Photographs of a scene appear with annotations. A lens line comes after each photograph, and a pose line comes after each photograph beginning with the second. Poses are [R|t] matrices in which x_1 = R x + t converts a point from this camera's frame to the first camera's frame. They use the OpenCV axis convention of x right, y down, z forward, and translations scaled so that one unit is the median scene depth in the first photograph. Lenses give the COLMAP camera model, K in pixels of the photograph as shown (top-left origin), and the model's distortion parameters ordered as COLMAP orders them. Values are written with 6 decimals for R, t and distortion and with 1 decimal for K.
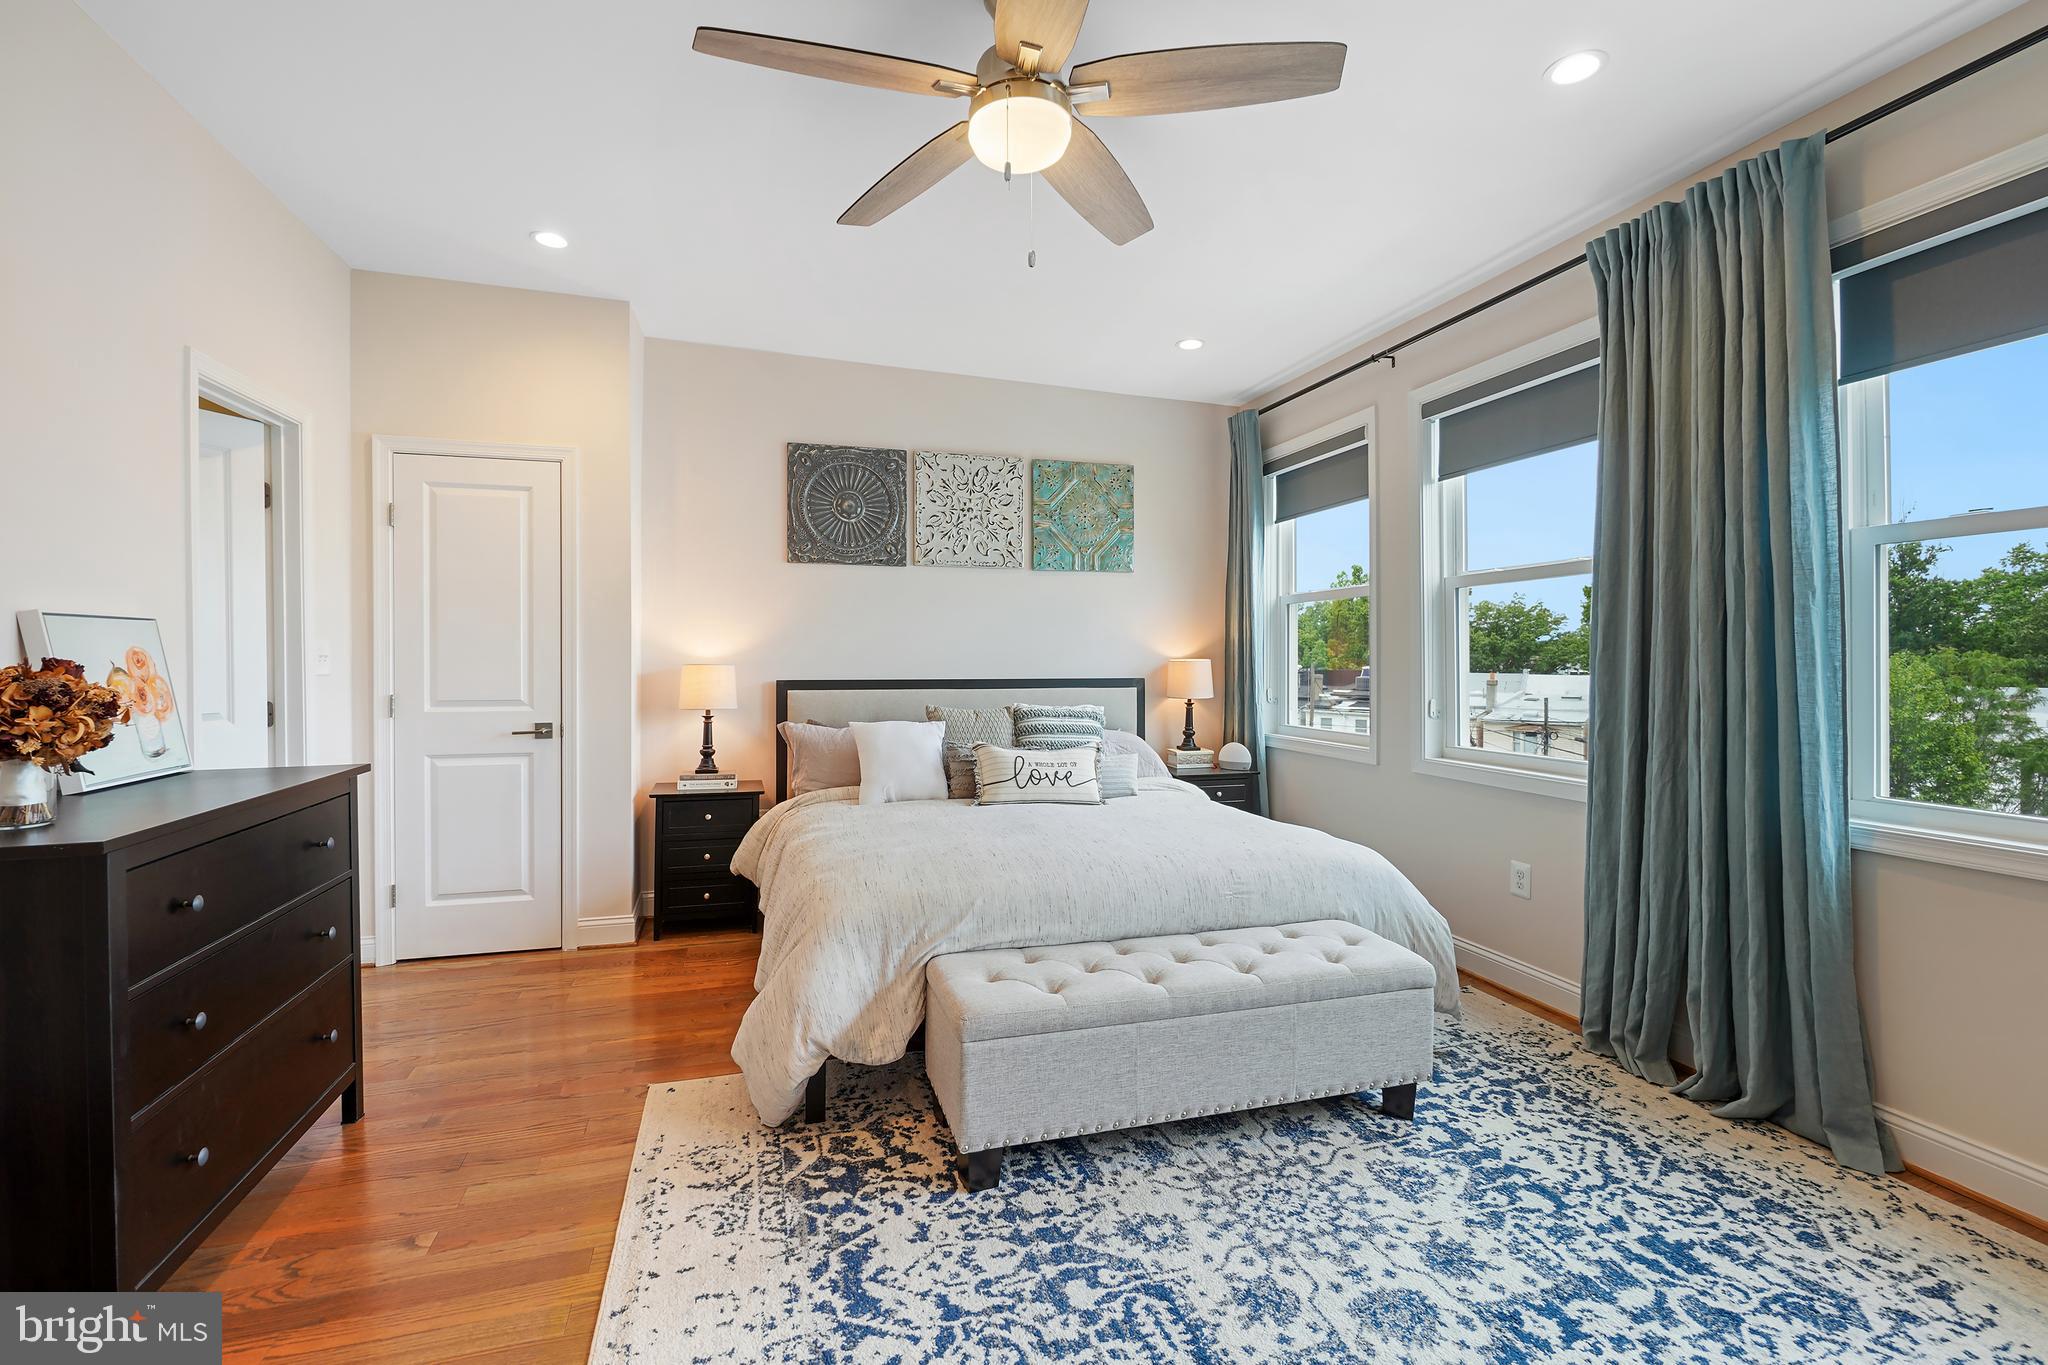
lens RADIAL K [[903.5, 0, 1011.6], [0, 903.5, 660.5], [0, 0, 1]] dist [-0.001324, -0.000515]
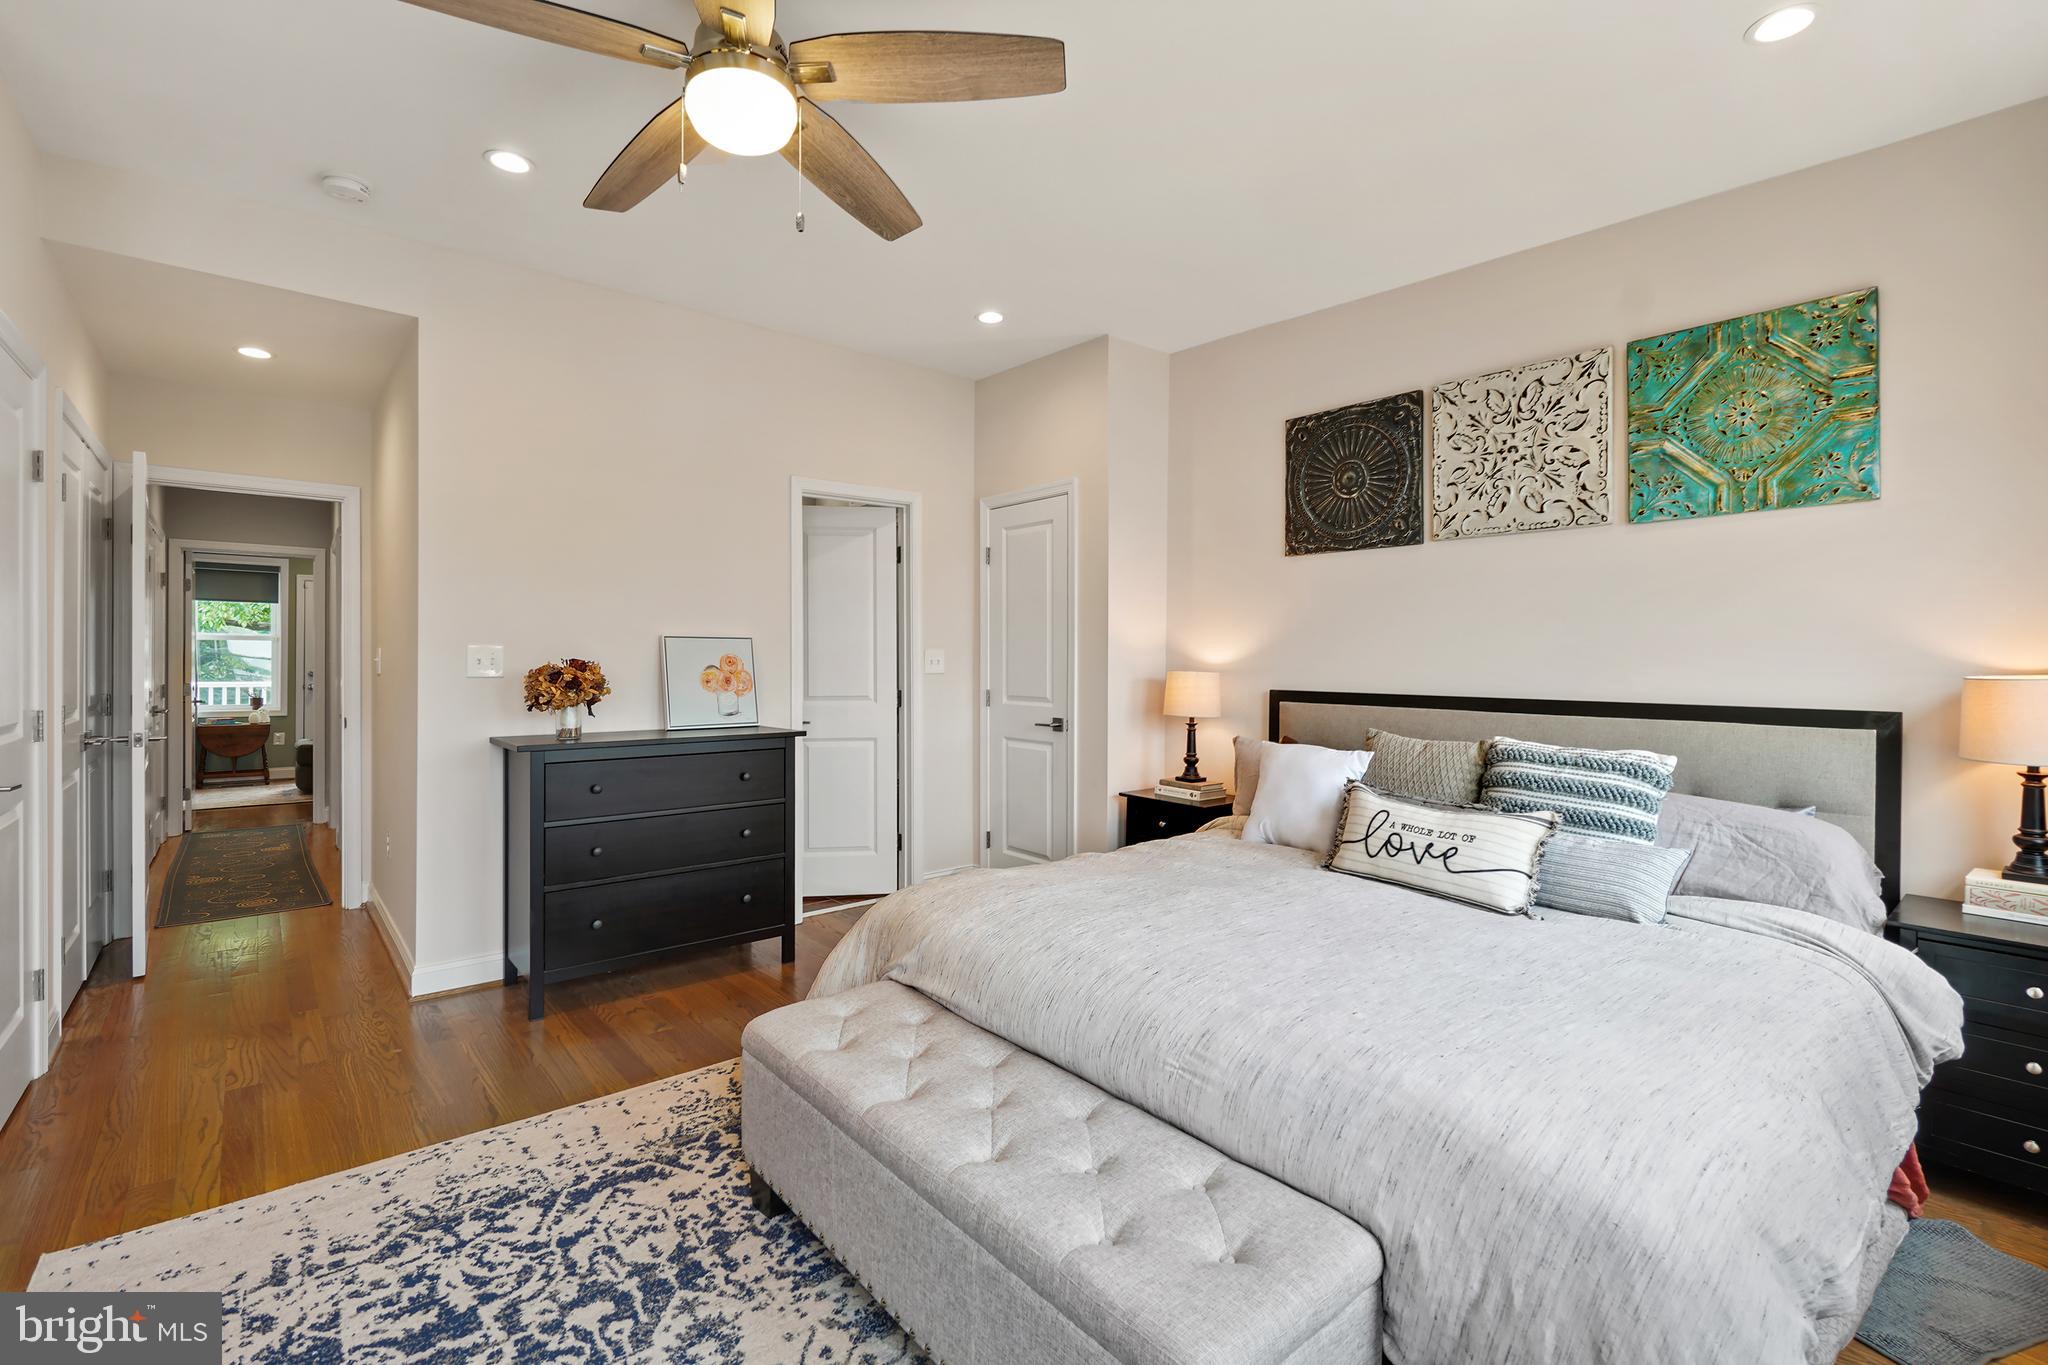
lens RADIAL K [[903.5, 0, 1011.6], [0, 903.5, 660.5], [0, 0, 1]] dist [-0.001324, -0.000515]
pose [[0.389142, 0.002309, -0.921175, 0.543442], [-0.010810, 0.999939, -0.002060, -0.002796], [0.921114, 0.010760, 0.389144, 0.488221]]
